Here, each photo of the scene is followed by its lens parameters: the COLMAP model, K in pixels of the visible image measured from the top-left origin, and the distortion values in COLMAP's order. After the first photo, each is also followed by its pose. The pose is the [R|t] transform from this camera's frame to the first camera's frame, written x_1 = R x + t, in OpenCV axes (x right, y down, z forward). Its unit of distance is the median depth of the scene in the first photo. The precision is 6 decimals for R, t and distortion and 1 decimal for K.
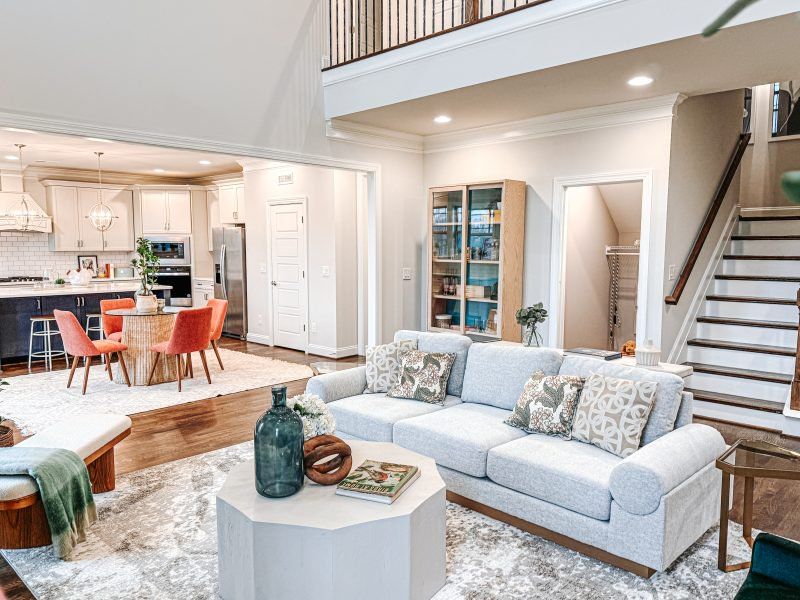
lens RADIAL K [[604.5, 0, 400.0], [0, 604.5, 300.0], [0, 0, 1]] dist [0.036298, -0.005798]
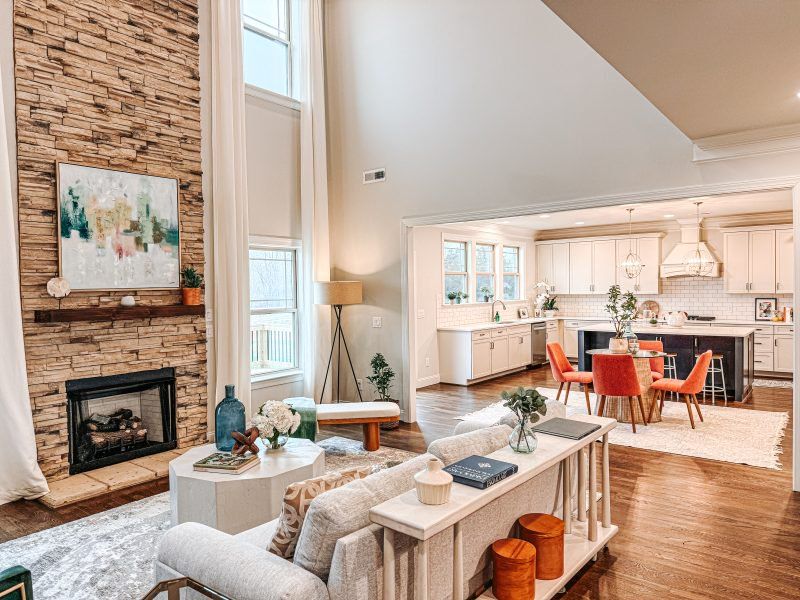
lens RADIAL K [[567.0, 0, 401.2], [0, 567.0, 296.4], [0, 0, 1]] dist [0.034224, -0.004966]
pose [[0.098668, 0.014550, -0.995014, 0.374801], [-0.075926, 0.997089, 0.007051, -0.039688], [0.992220, 0.074851, 0.099485, 0.342221]]
